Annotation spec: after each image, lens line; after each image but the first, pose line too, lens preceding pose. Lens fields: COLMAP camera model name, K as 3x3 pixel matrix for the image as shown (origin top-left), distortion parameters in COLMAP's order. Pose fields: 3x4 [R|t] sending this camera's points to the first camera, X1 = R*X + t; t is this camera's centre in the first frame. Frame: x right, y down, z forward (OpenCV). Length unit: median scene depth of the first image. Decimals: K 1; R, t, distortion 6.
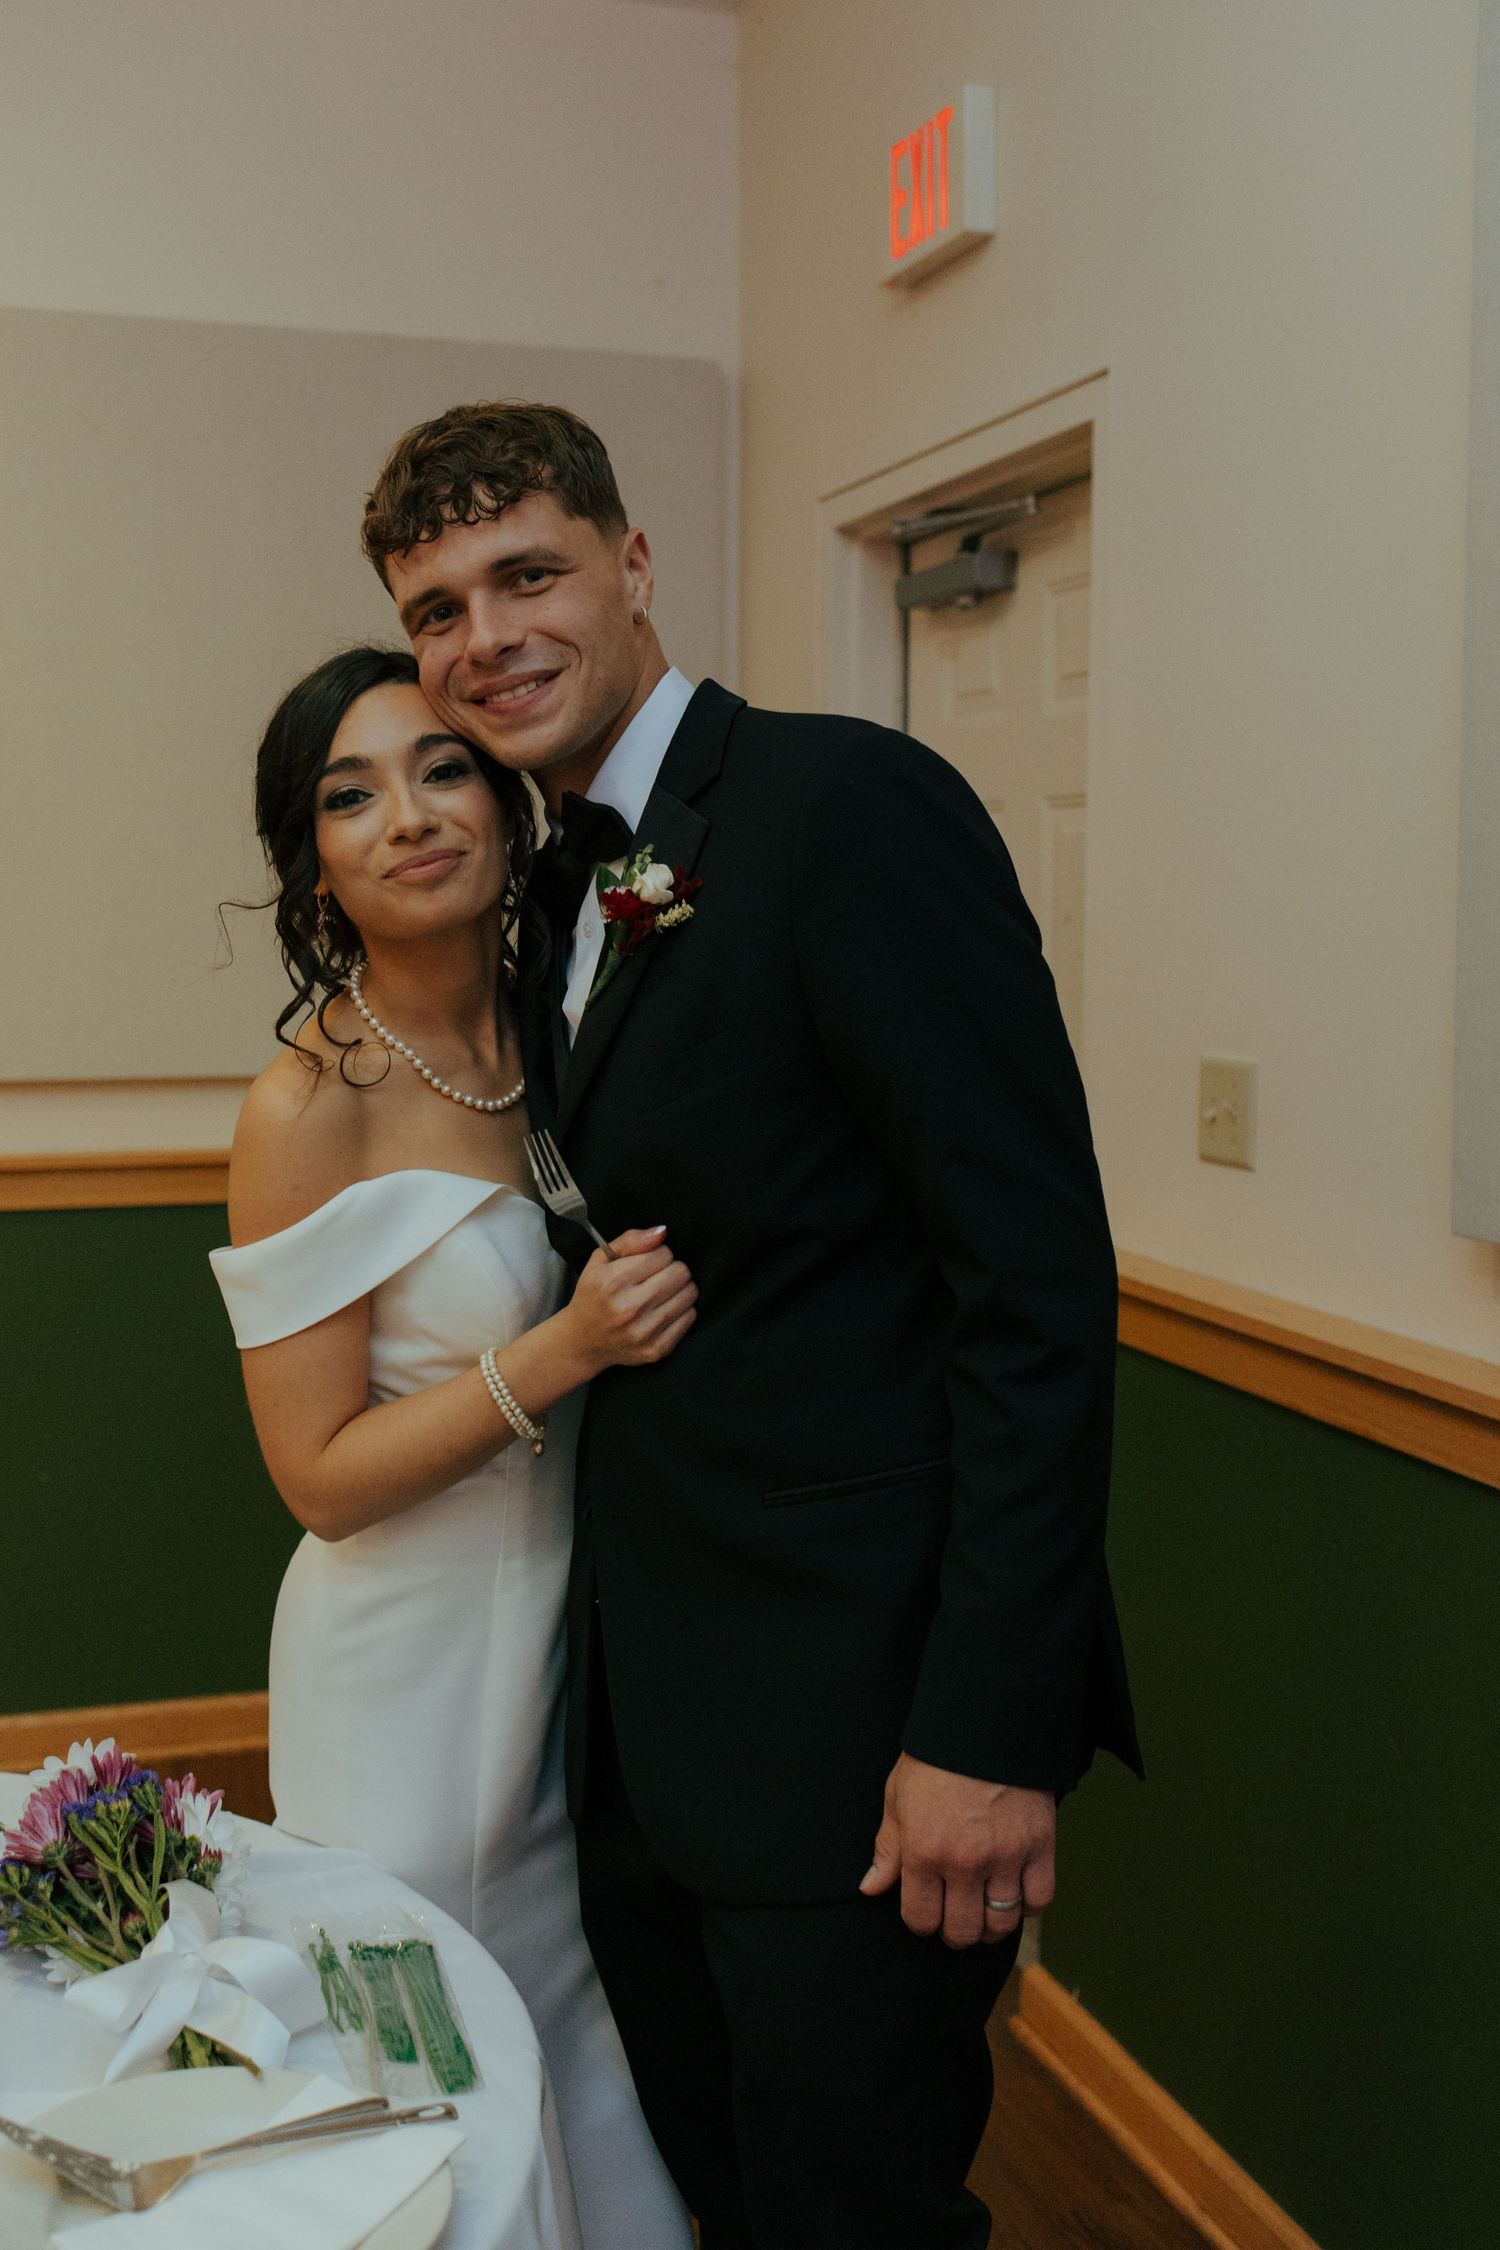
lens RADIAL K [[2244.9, 0, 777.3], [0, 2244.9, 1131.2], [0, 0, 1]] dist [-0.023241, 0.003854]
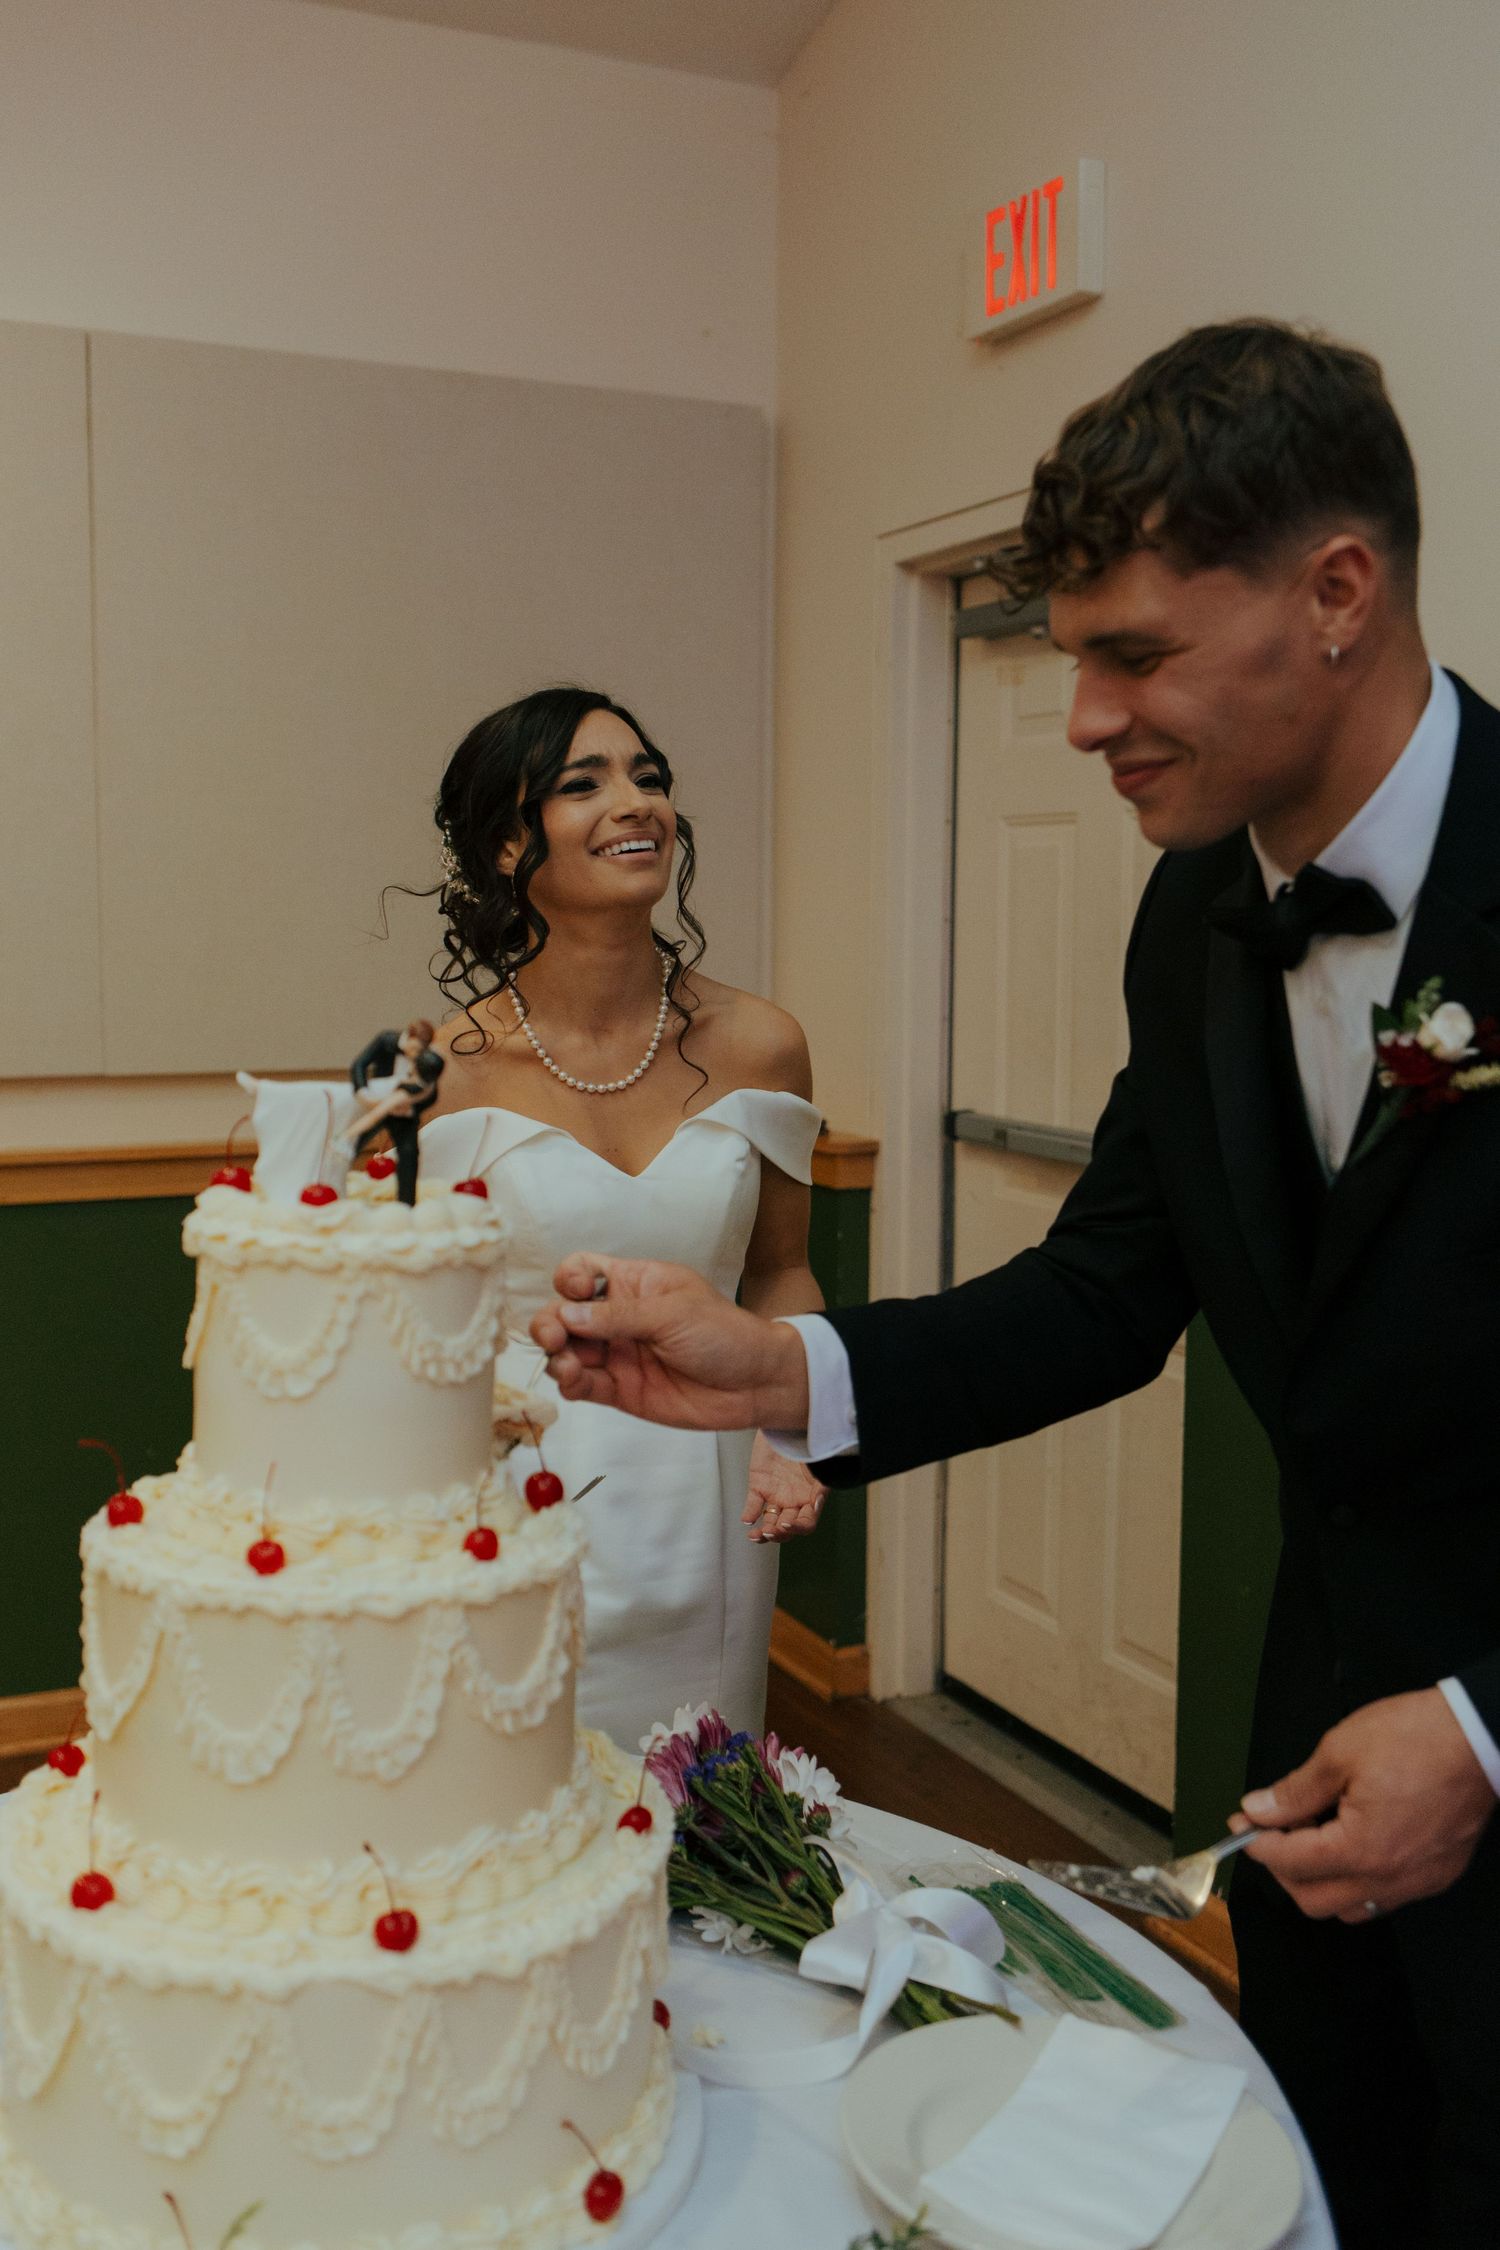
lens RADIAL K [[1993.9, 0, 747.8], [0, 1993.9, 1131.4], [0, 0, 1]] dist [-0.007190, -0.002345]
pose [[0.994388, -0.009629, 0.105352, -0.185520], [0.008374, 0.999889, 0.012348, -0.003050], [-0.105459, -0.011397, 0.994358, 0.037915]]
